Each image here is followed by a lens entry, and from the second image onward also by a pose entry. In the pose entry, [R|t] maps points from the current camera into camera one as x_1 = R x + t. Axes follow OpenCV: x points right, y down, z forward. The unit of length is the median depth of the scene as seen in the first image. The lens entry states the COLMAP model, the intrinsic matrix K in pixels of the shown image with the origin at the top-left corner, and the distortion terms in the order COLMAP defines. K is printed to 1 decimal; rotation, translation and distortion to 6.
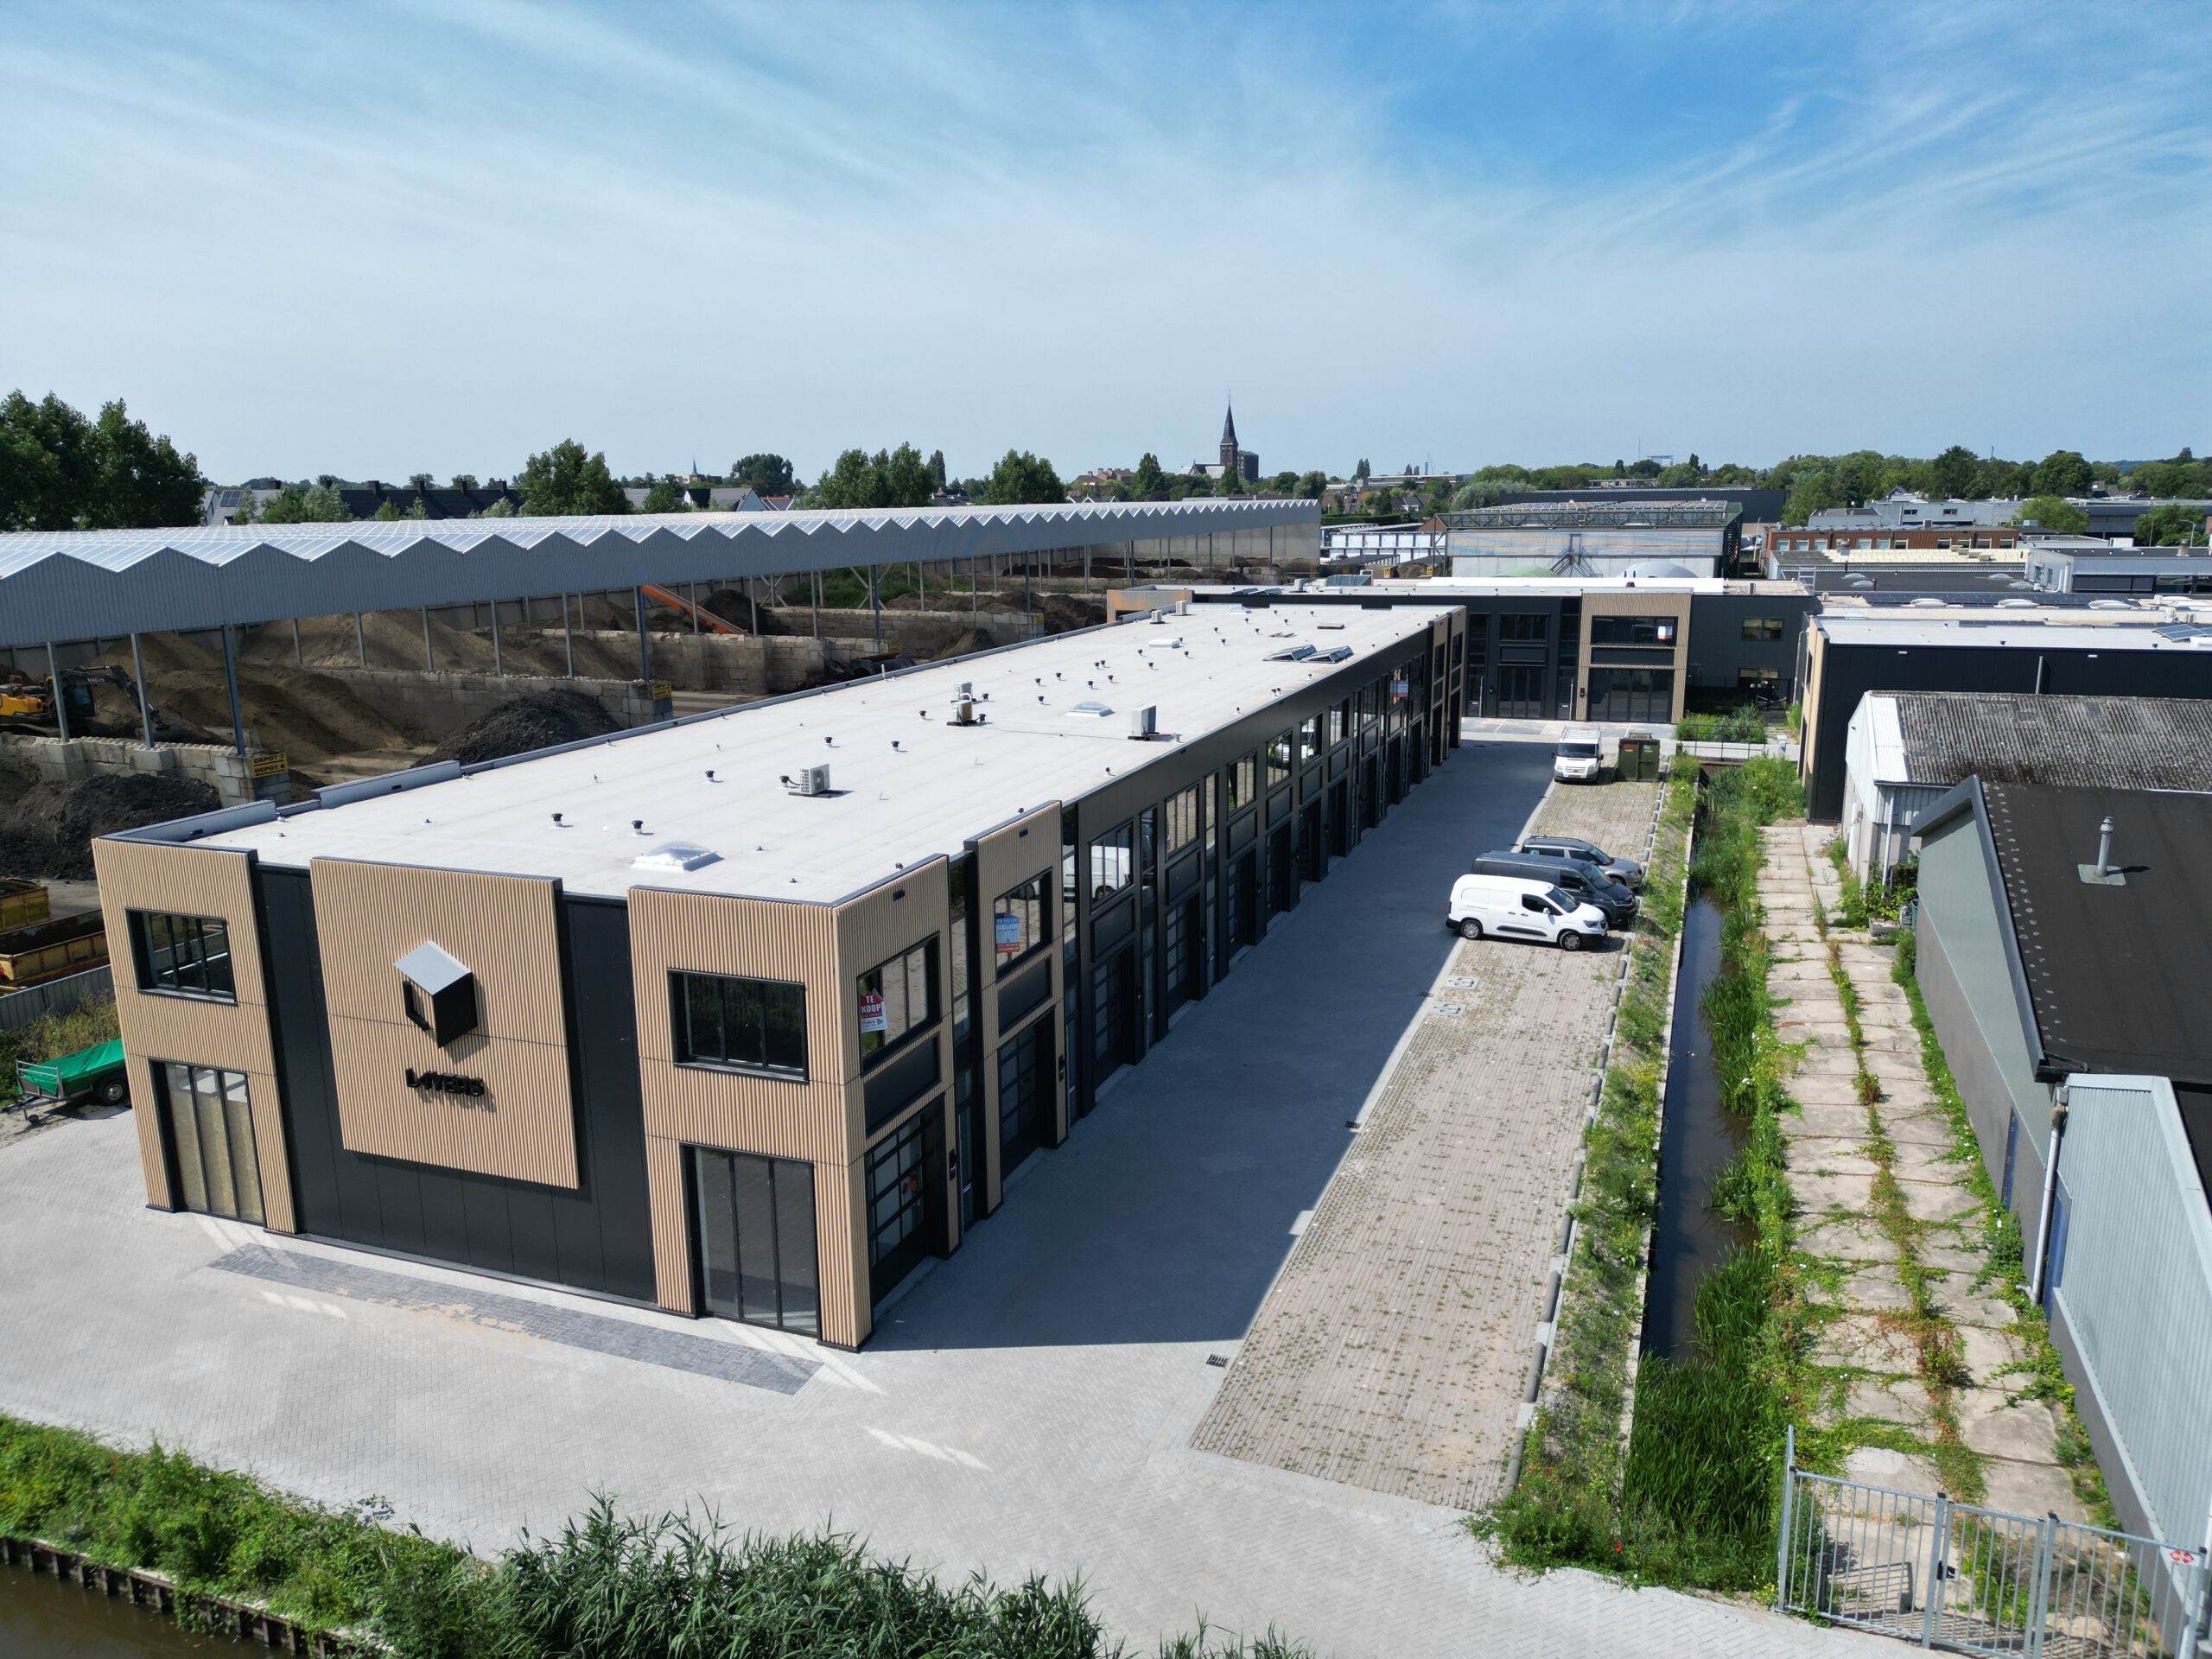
lens RADIAL K [[1560.4, 0, 1114.8], [0, 1560.4, 819.7], [0, 0, 1]] dist [0.040933, -0.028670]
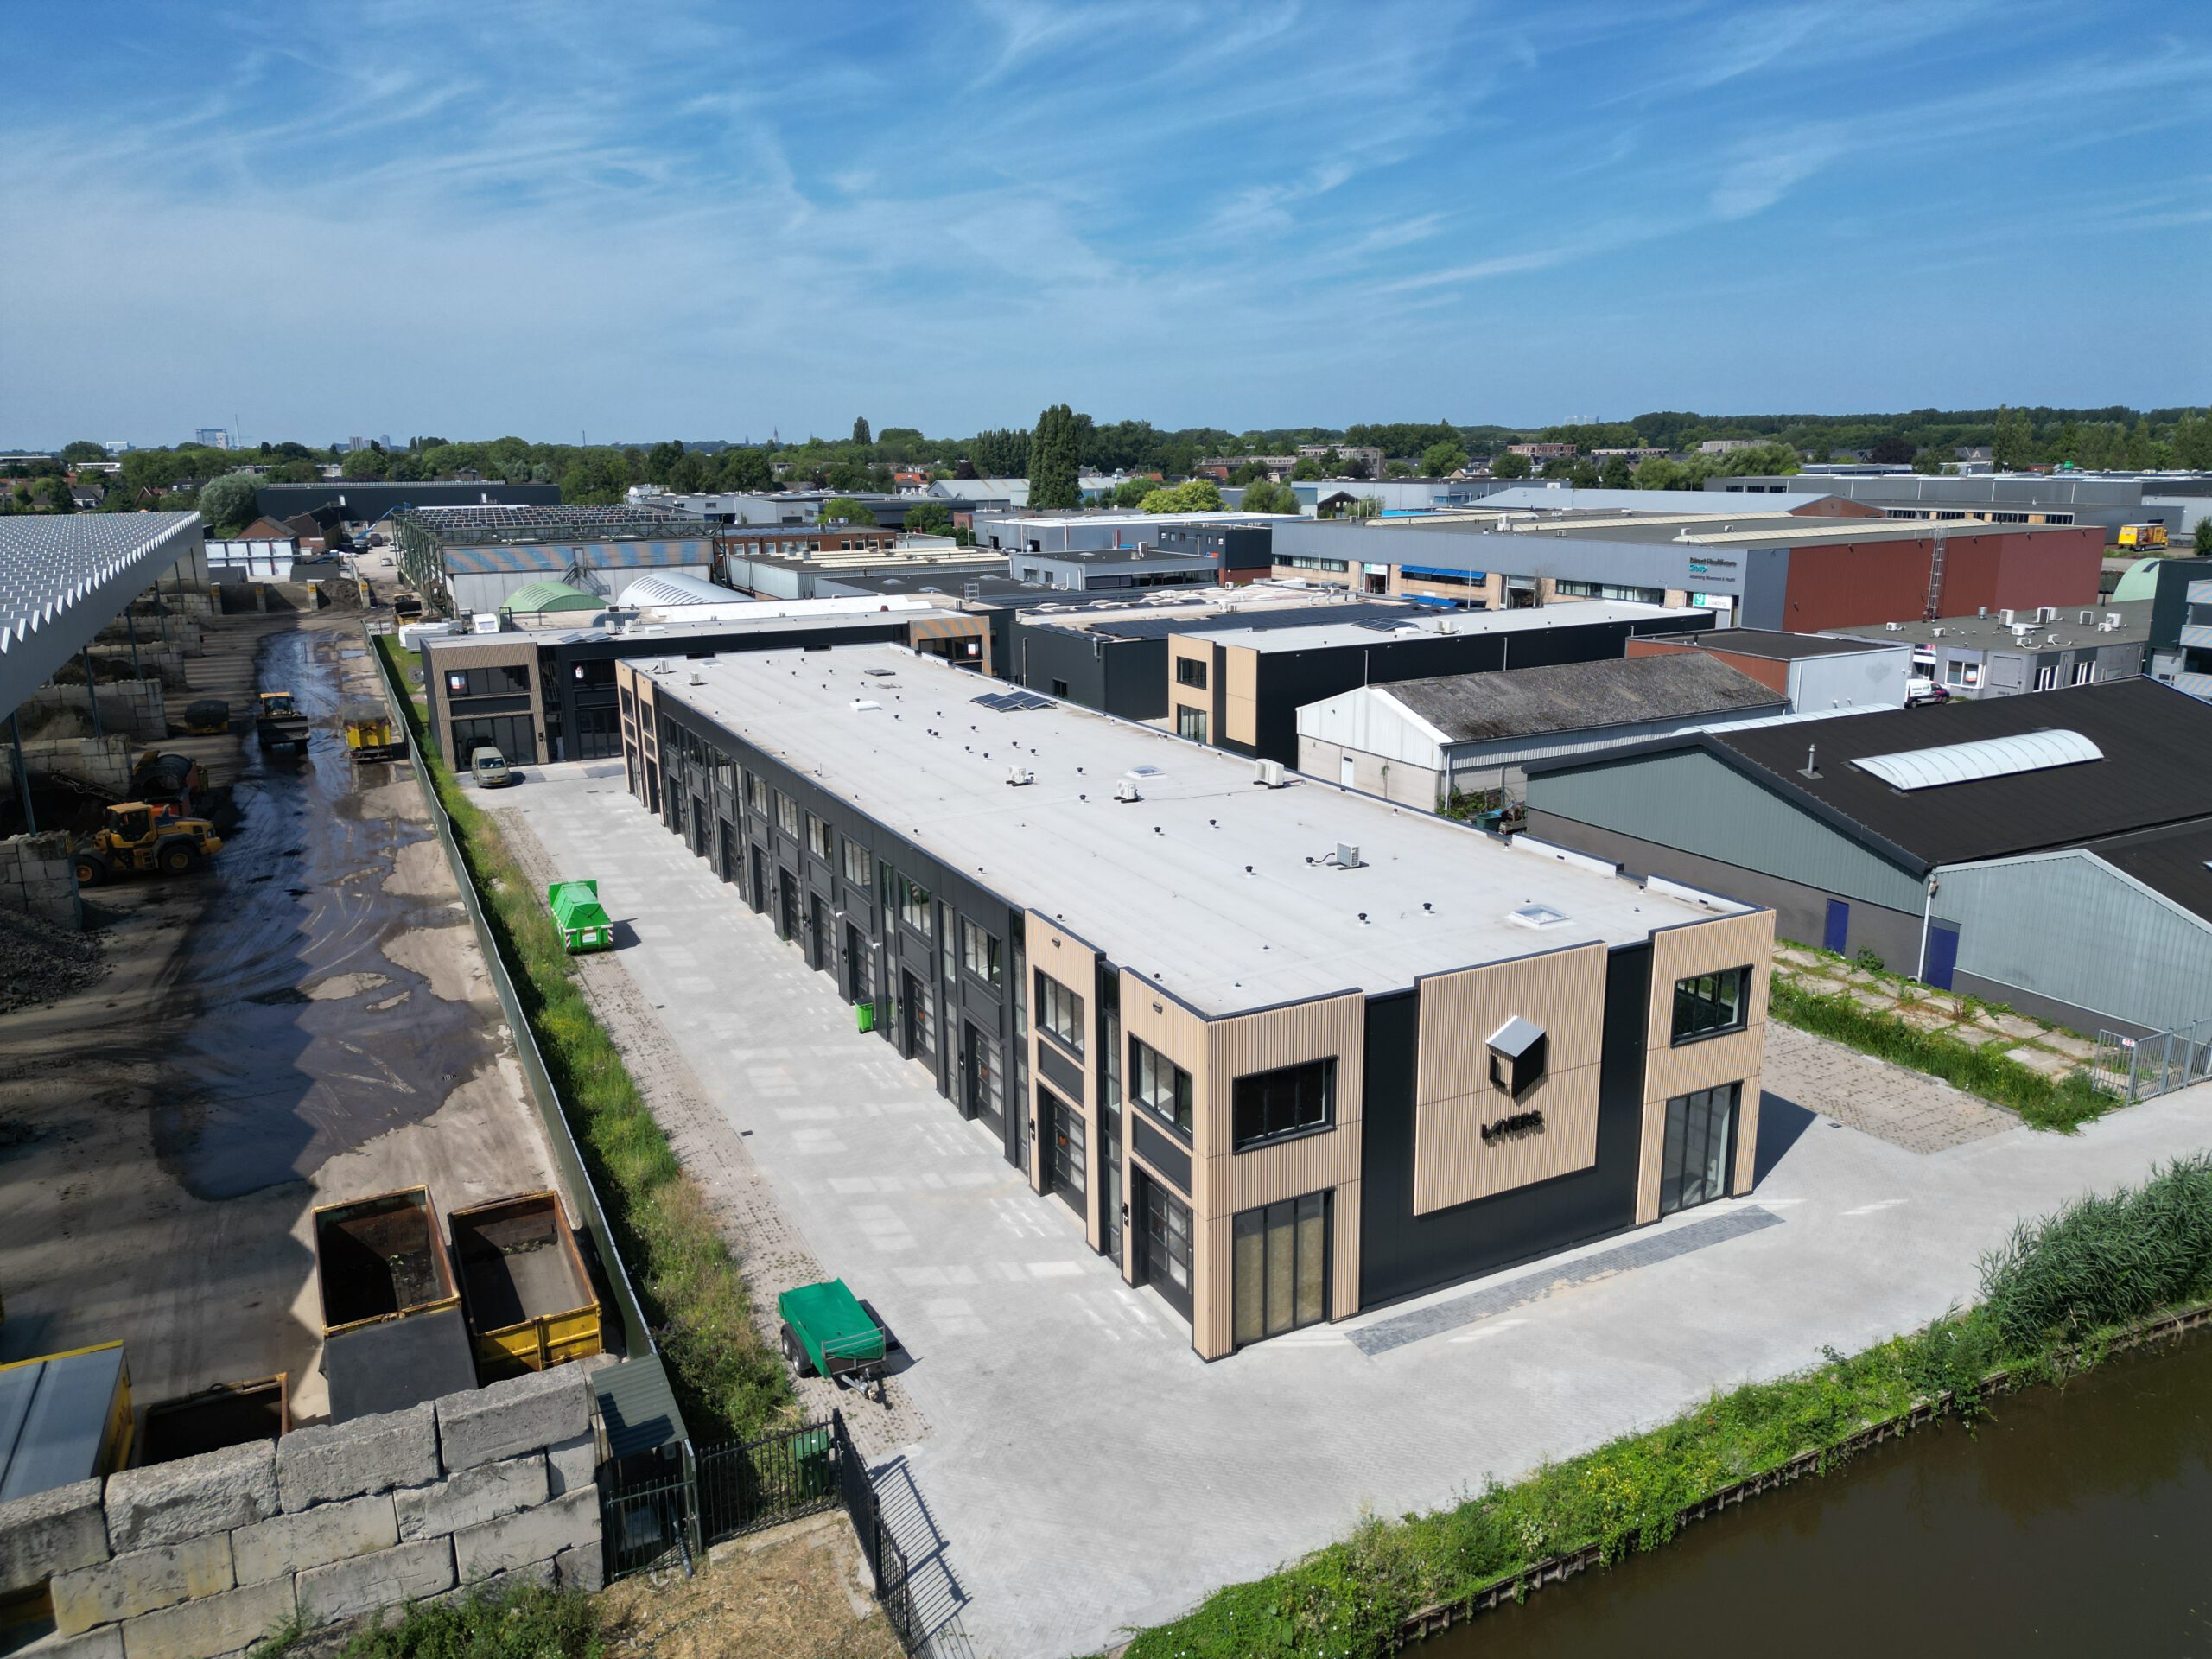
lens RADIAL K [[1560.4, 0, 1110.4], [0, 1560.4, 840.9], [0, 0, 1]] dist [0.040933, -0.028670]
pose [[0.667231, -0.181727, 0.722342, -1.545963], [0.162169, 0.981960, 0.097245, -0.239923], [-0.726983, 0.052256, 0.684664, 0.358724]]
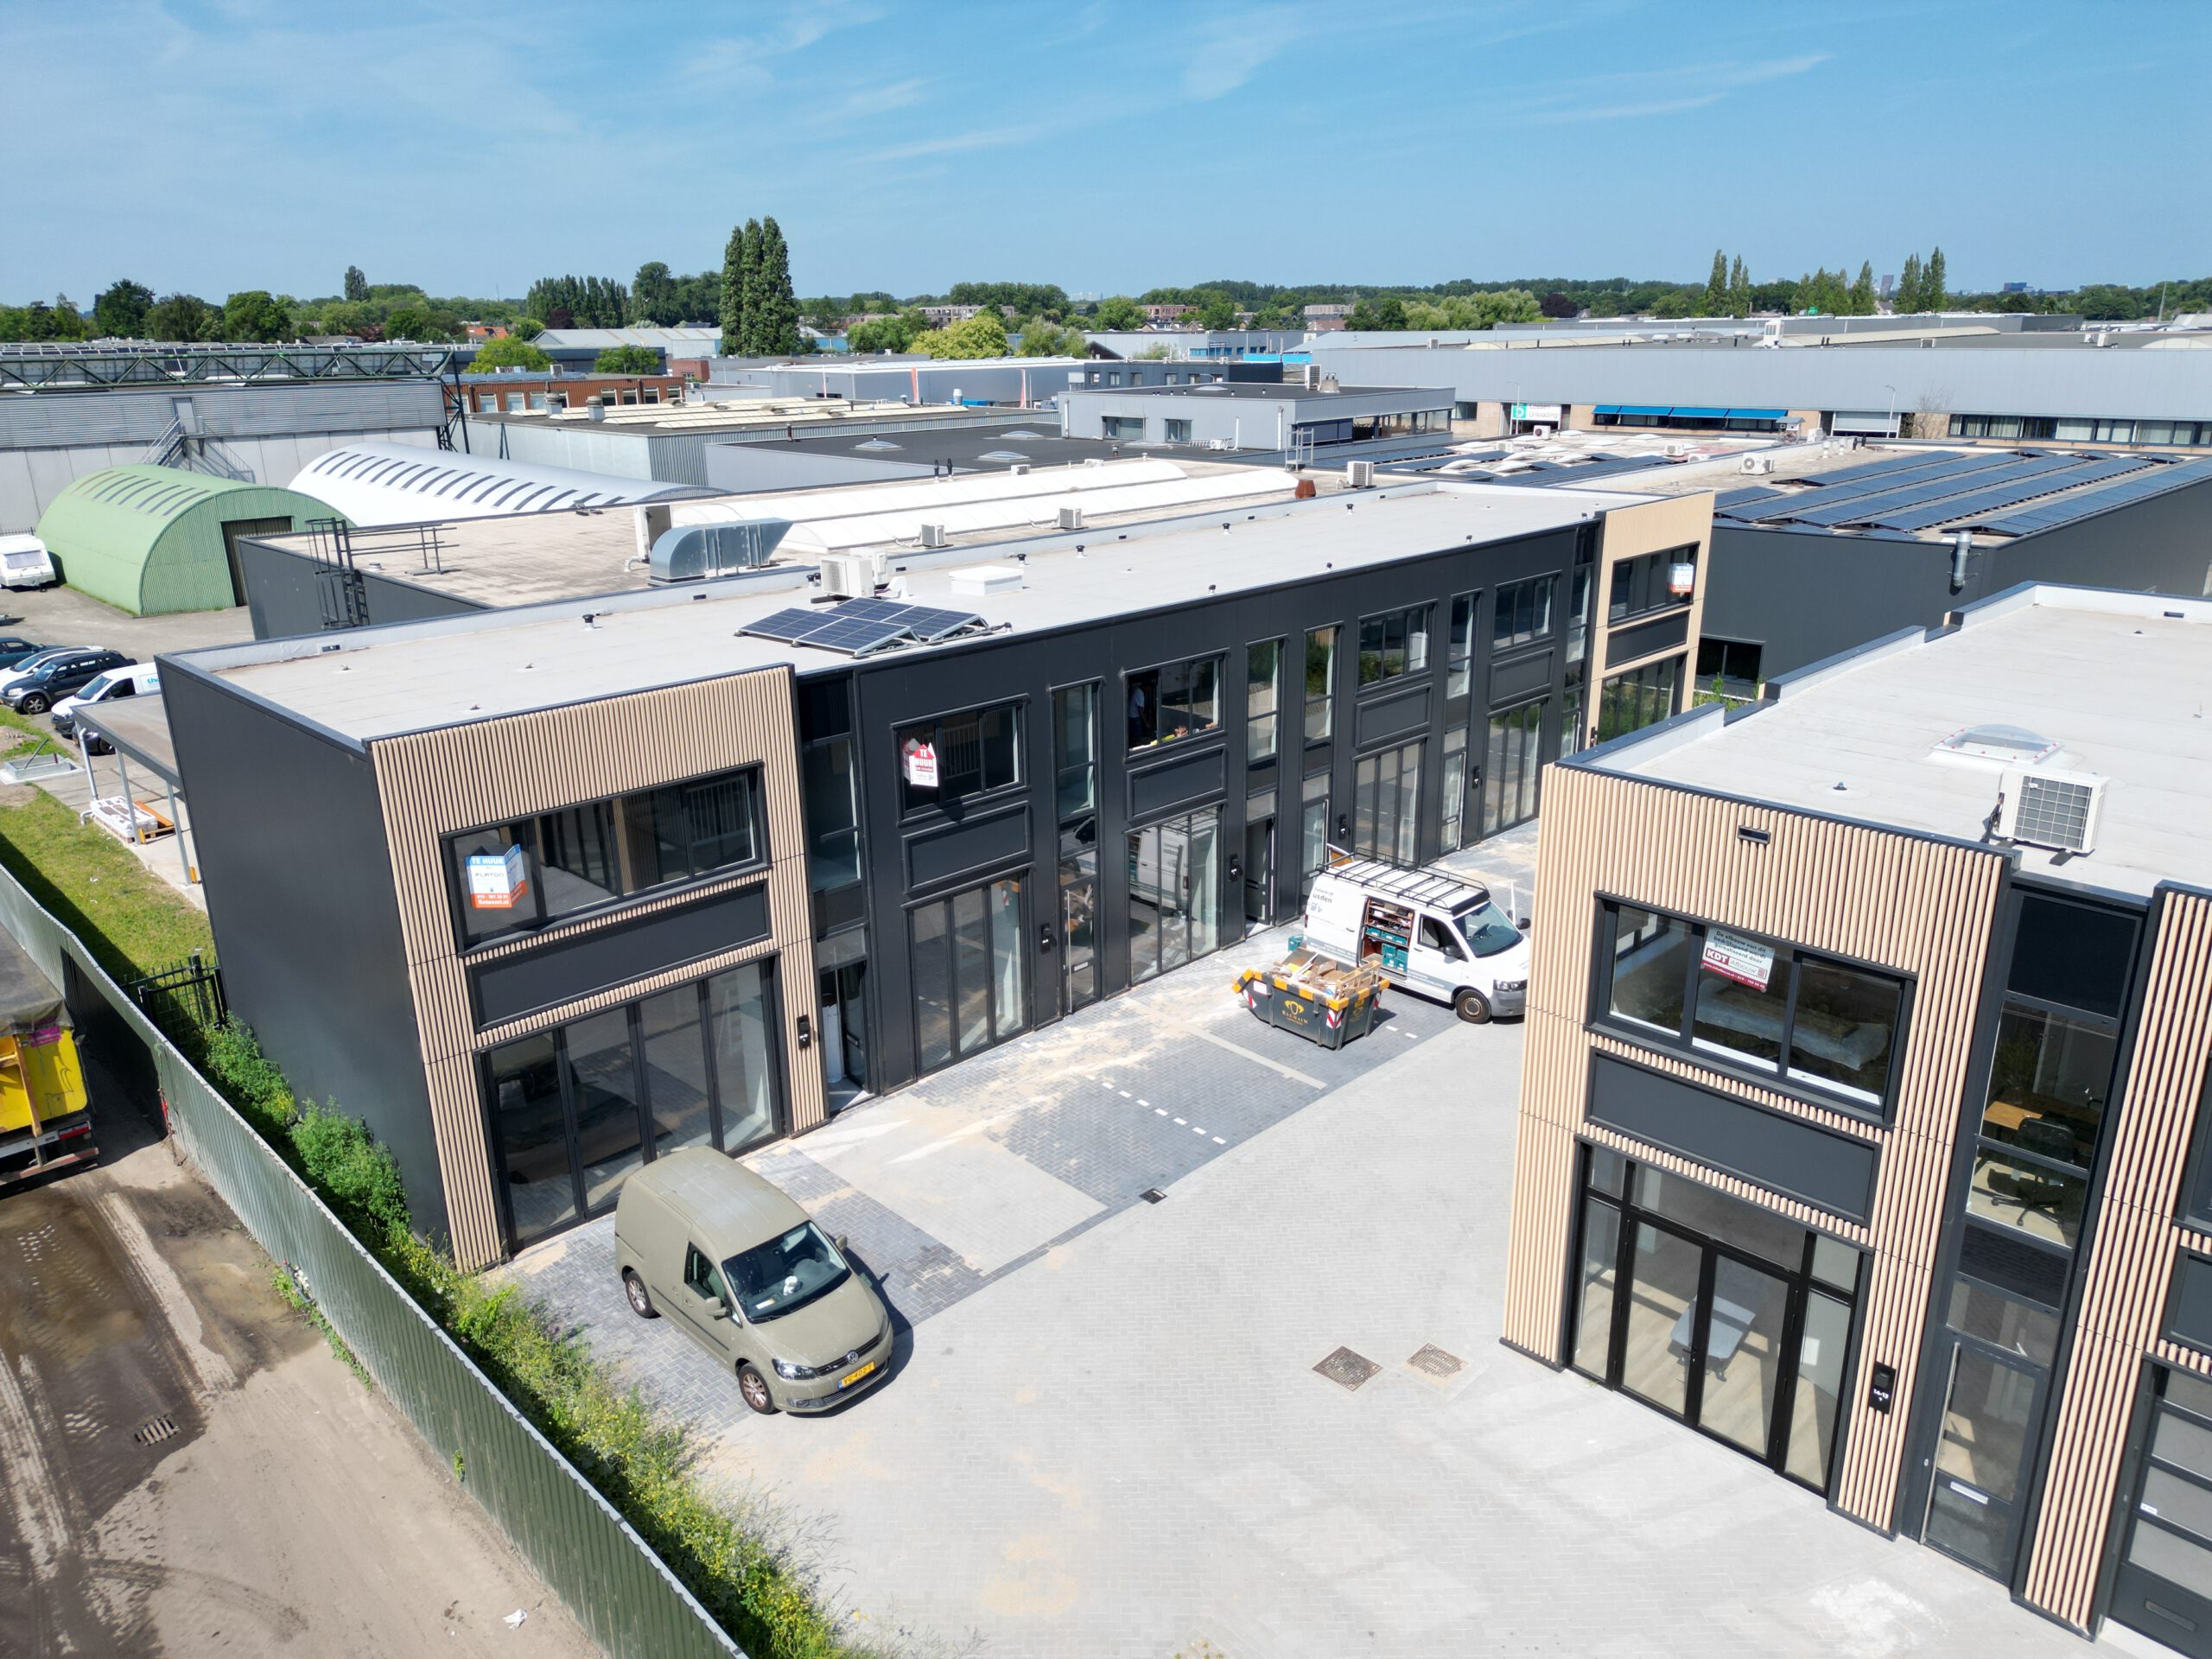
lens RADIAL K [[1560.4, 0, 1116.7], [0, 1560.4, 839.2], [0, 0, 1]] dist [0.040933, -0.028670]
pose [[0.407164, -0.285293, 0.867655, -0.470514], [0.200537, 0.954708, 0.219811, -0.598699], [-0.891068, 0.084498, 0.445935, 3.139321]]
